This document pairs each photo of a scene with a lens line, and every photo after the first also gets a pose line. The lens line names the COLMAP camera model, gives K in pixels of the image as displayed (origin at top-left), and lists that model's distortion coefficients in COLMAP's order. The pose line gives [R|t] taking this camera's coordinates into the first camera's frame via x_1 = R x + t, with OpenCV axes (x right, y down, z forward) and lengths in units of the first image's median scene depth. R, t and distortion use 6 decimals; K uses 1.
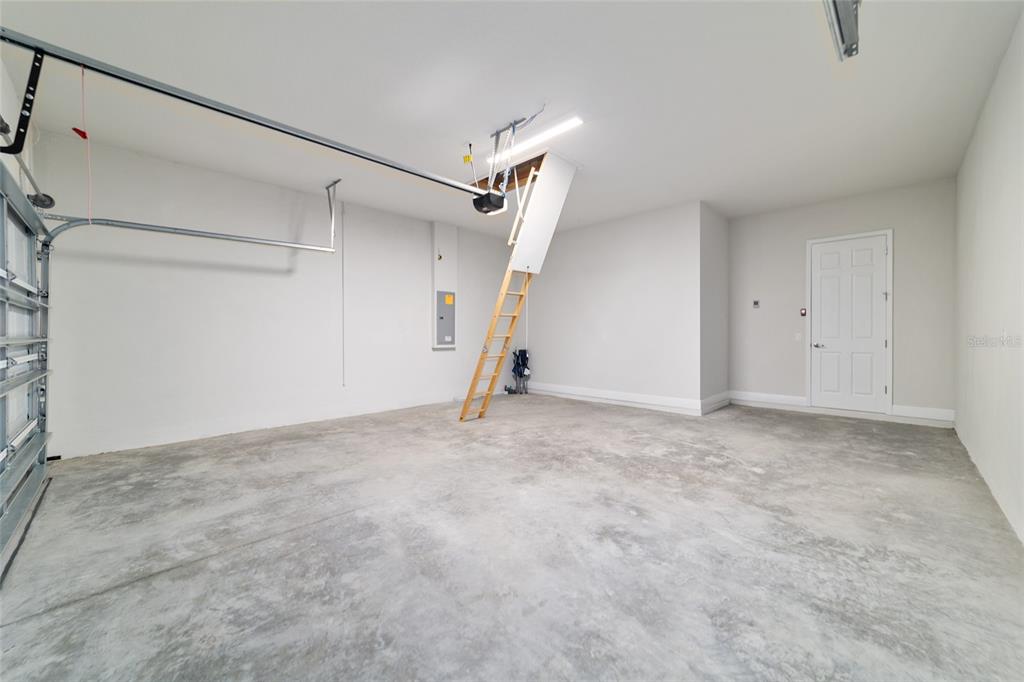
lens RADIAL K [[391.3, 0, 514.4], [0, 391.3, 337.8], [0, 0, 1]] dist [-0.006089, 0.002623]
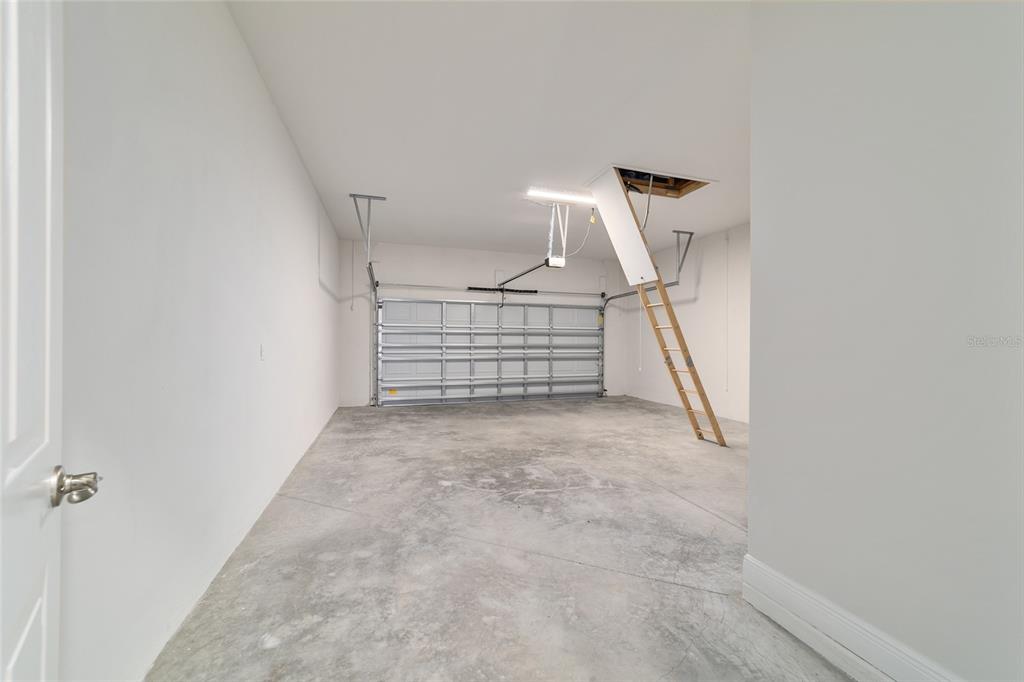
lens RADIAL K [[391.3, 0, 514.3], [0, 391.3, 339.3], [0, 0, 1]] dist [-0.006089, 0.002623]
pose [[-0.459864, -0.000554, -0.887989, 1.497123], [-0.010343, 0.999935, 0.004732, -0.043737], [0.887929, 0.011361, -0.459840, 1.680326]]
